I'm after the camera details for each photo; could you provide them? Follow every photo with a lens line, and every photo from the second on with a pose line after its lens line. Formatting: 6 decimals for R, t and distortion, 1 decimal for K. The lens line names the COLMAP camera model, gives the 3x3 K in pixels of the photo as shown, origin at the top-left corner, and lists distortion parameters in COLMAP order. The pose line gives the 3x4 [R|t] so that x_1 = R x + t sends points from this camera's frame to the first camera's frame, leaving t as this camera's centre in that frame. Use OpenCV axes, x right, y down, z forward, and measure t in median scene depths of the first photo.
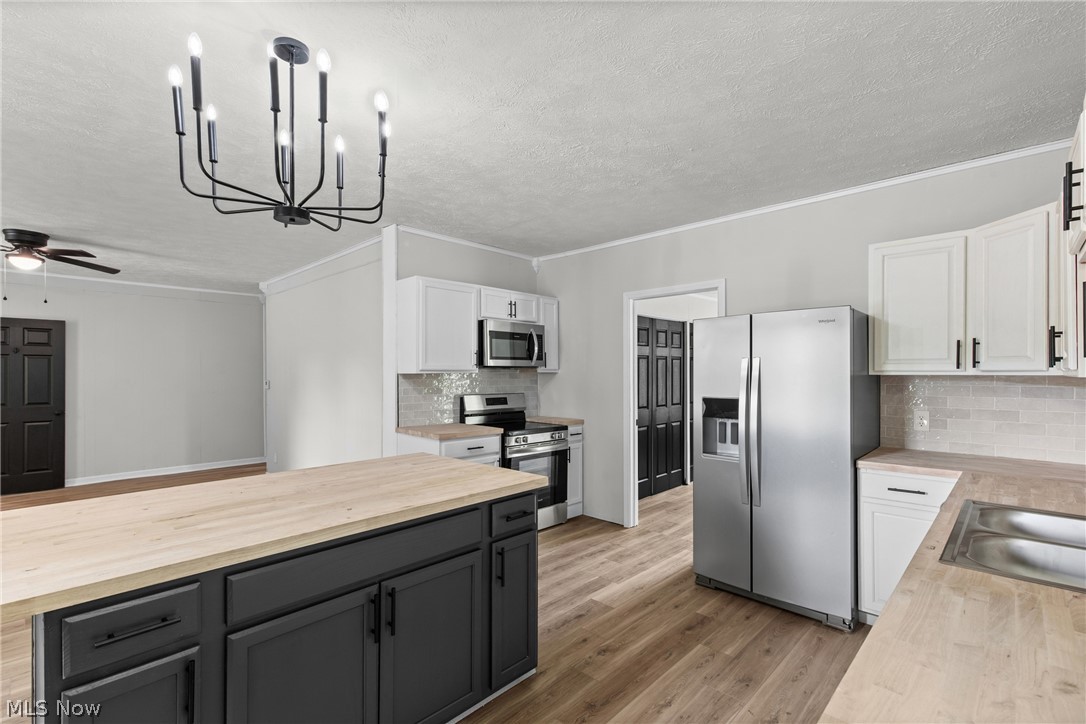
lens RADIAL K [[490.5, 0, 542.4], [0, 490.5, 373.2], [0, 0, 1]] dist [0.002666, 0.000159]
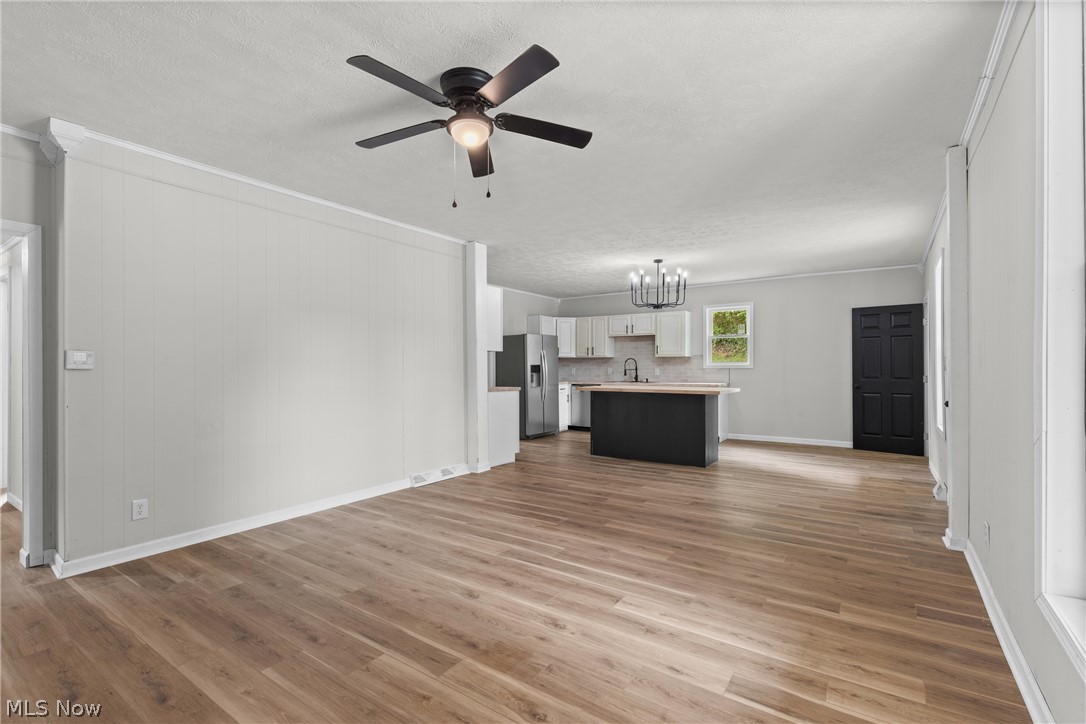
lens RADIAL K [[495.3, 0, 544.7], [0, 495.3, 365.2], [0, 0, 1]] dist [0.009236, -0.000235]
pose [[-0.167089, 0.005768, 0.985925, -1.734216], [0.003261, 0.999981, -0.005298, 0.050679], [-0.985936, 0.002330, -0.167105, 1.069805]]
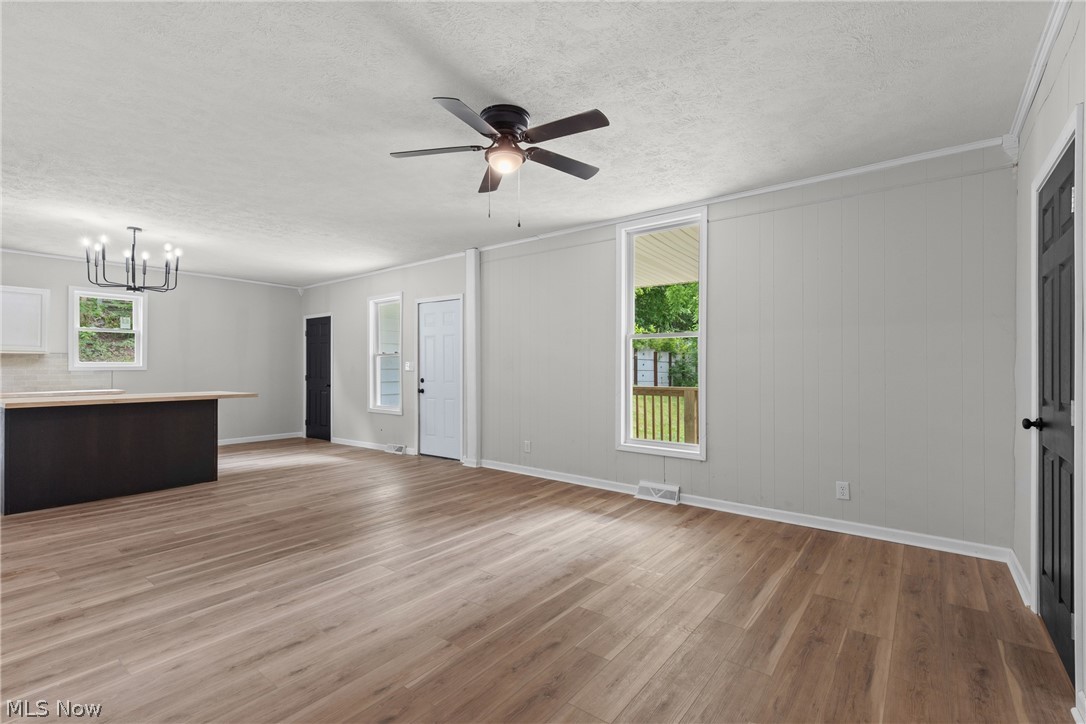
lens RADIAL K [[491.1, 0, 540.5], [0, 491.1, 369.3], [0, 0, 1]] dist [0.004792, -0.000266]
pose [[-0.994021, 0.003596, -0.109126, -1.084033], [0.003017, 0.999980, 0.005468, 0.046771], [0.109144, 0.005106, -0.994013, 1.750555]]
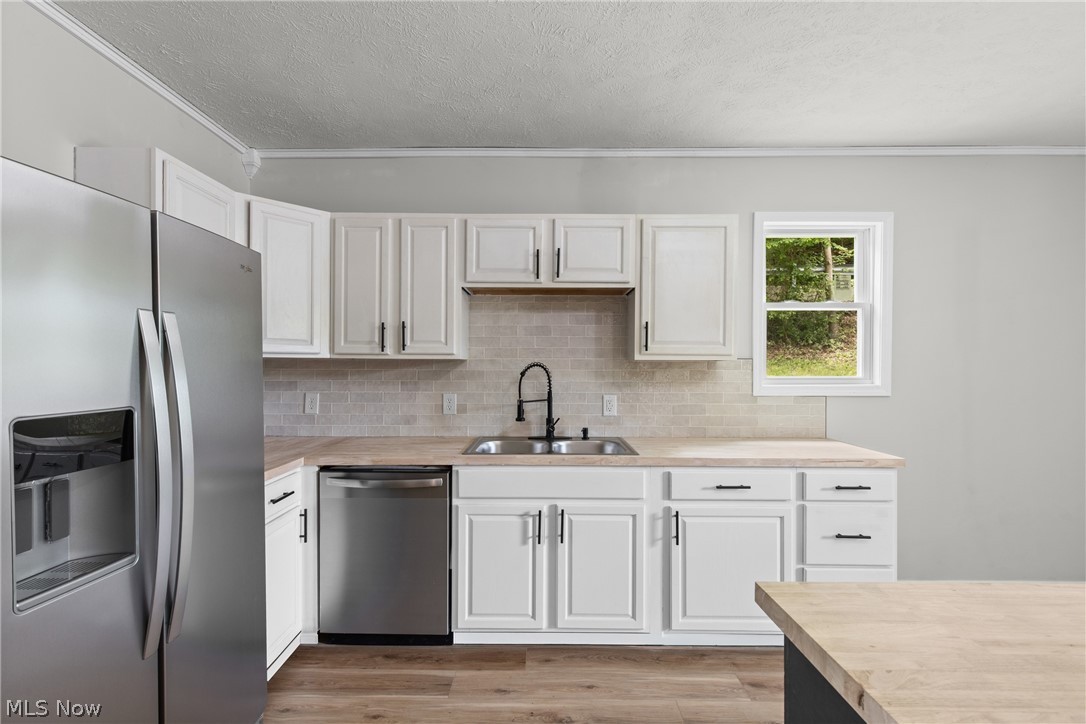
lens RADIAL K [[487.5, 0, 543.5], [0, 487.5, 367.5], [0, 0, 1]] dist [0.003774, 0.000071]
pose [[-0.688613, -0.000692, 0.725128, -0.091337], [-0.000144, 1.000000, 0.000817, 0.013739], [-0.725129, 0.000458, -0.688613, 0.767767]]
